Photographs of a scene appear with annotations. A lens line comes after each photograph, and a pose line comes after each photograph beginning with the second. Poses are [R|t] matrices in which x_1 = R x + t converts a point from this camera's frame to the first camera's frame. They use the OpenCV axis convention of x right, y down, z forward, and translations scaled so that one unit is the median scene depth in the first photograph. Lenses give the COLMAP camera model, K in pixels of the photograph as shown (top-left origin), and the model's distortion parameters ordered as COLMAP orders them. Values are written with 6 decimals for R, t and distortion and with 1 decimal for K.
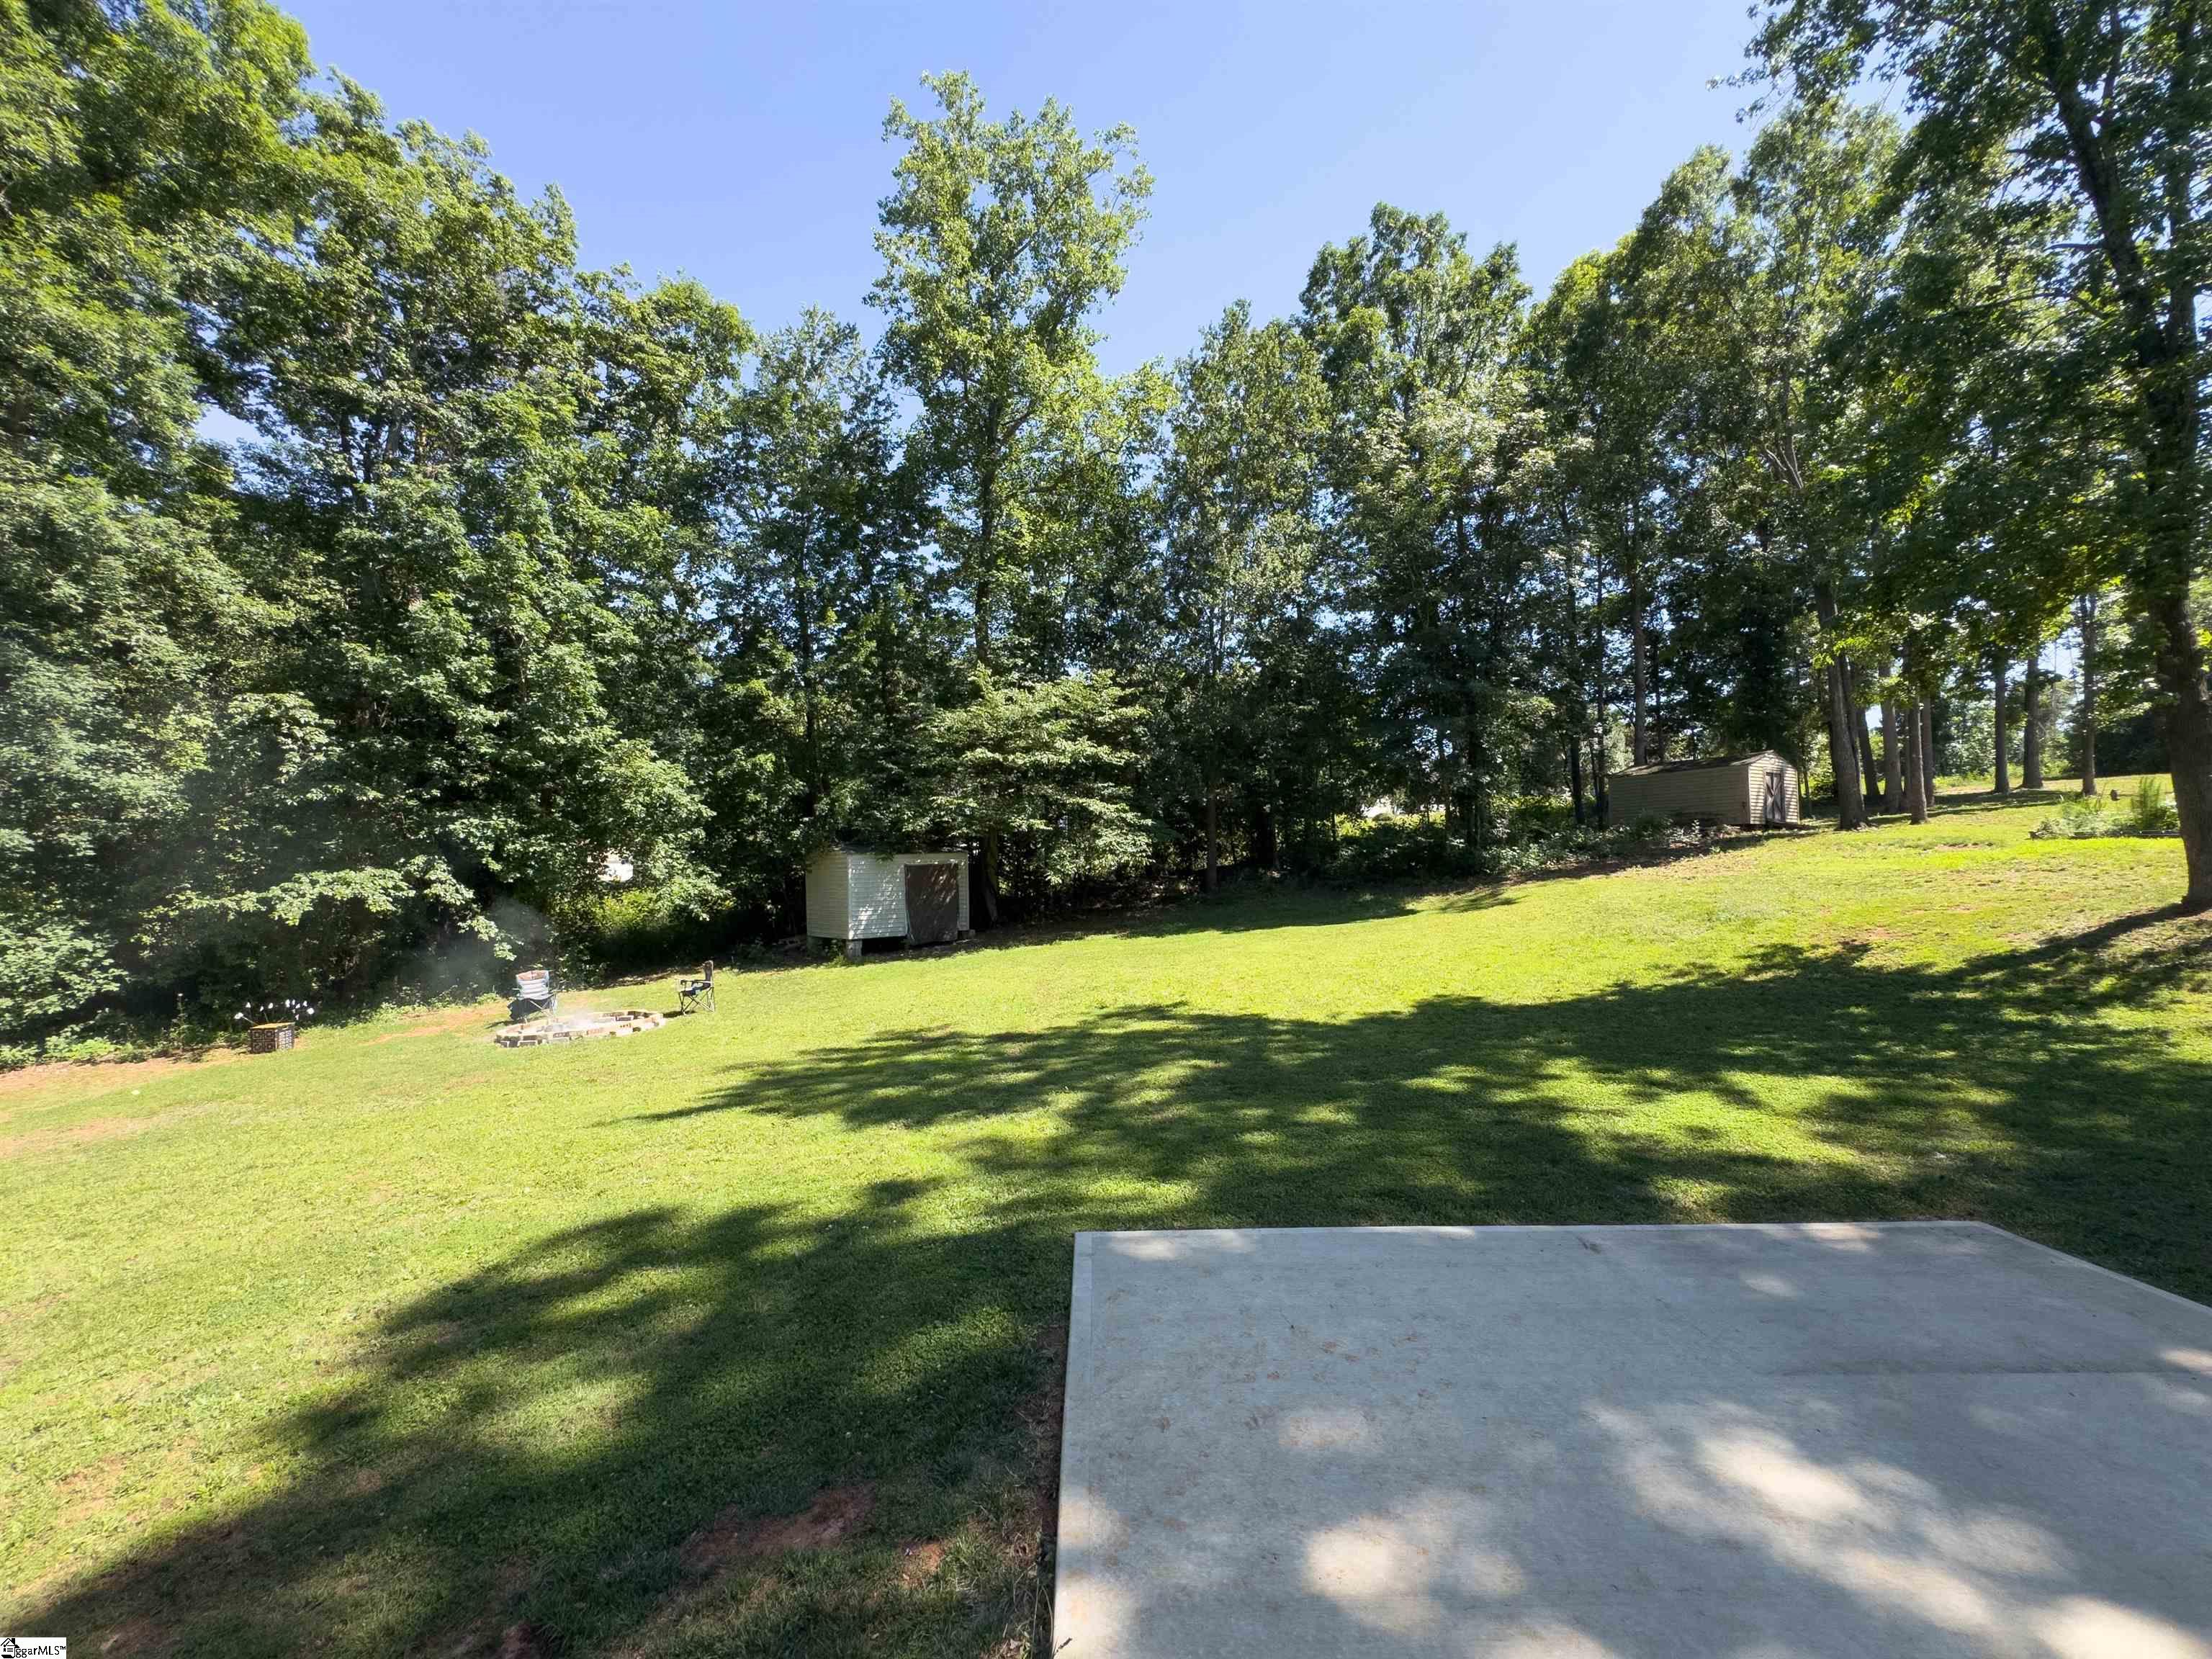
lens RADIAL K [[886.0, 0, 1104.4], [0, 886.0, 827.1], [0, 0, 1]] dist [-0.002439, -0.000066]
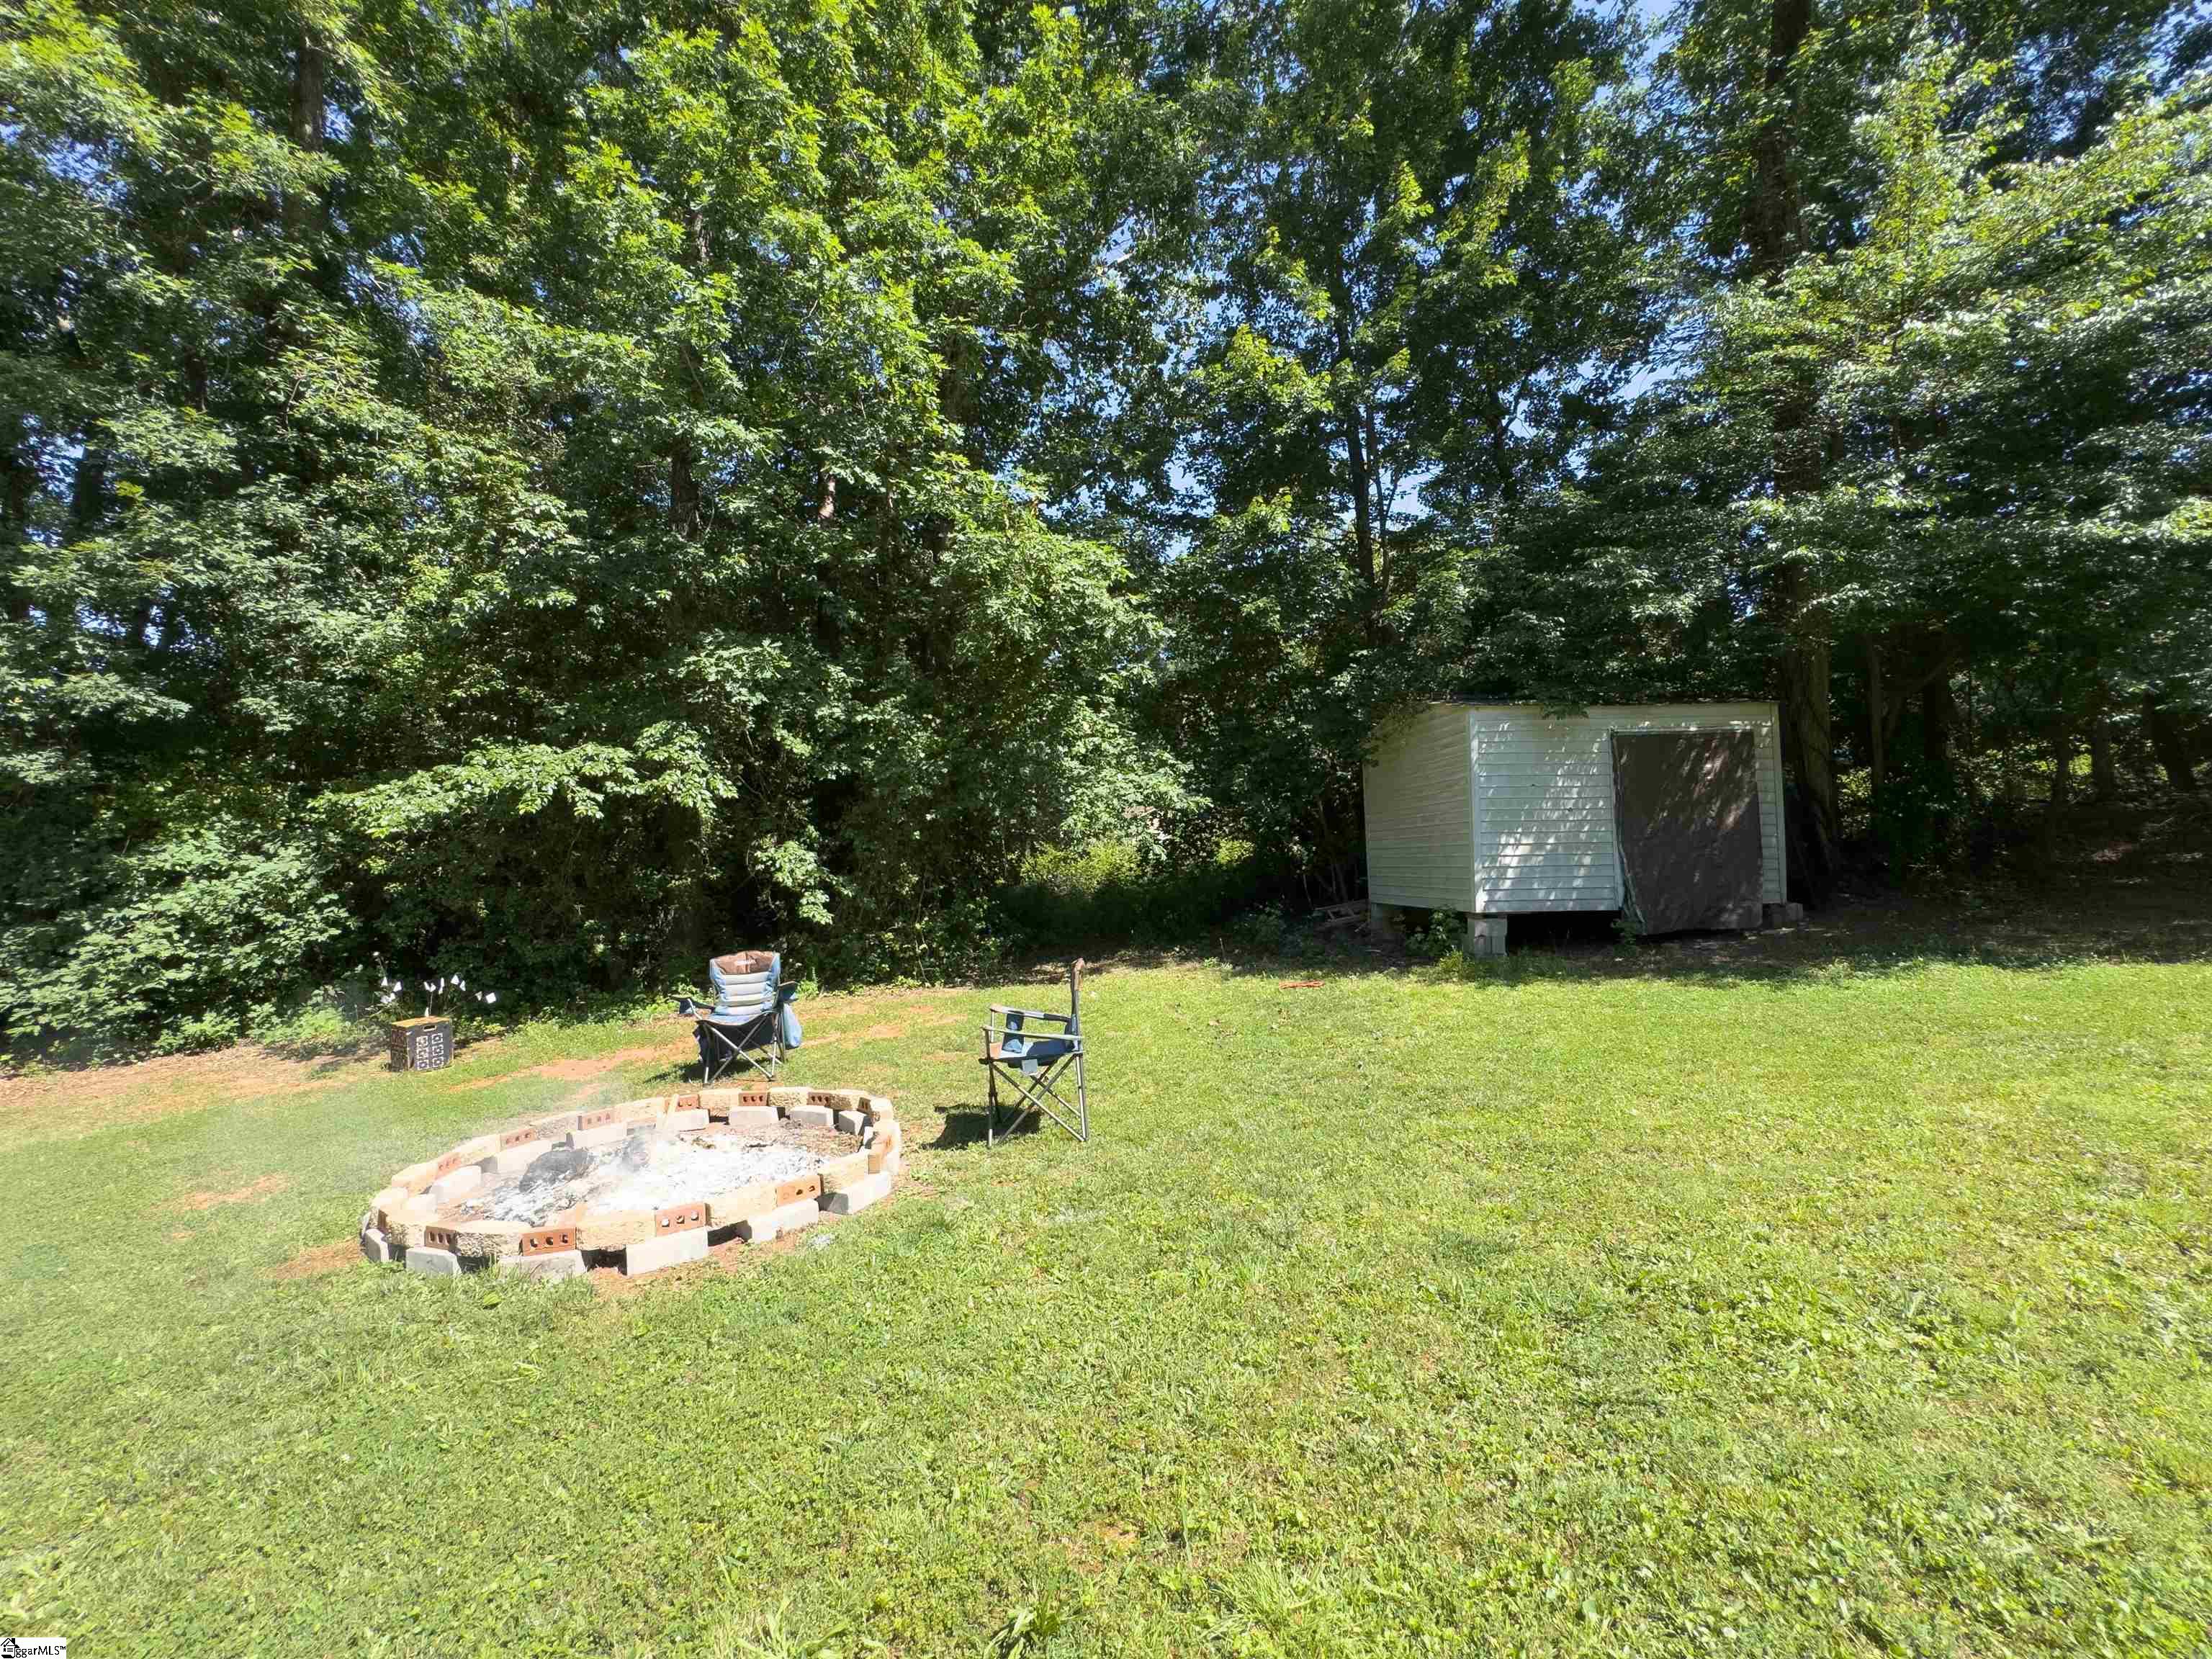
lens RADIAL K [[886.0, 0, 1104.4], [0, 886.0, 827.1], [0, 0, 1]] dist [-0.002439, -0.000066]
pose [[0.830352, -0.010086, -0.557149, -0.209992], [0.025187, 0.999494, 0.019444, 0.077961], [0.556670, -0.030179, 0.830185, 0.587909]]
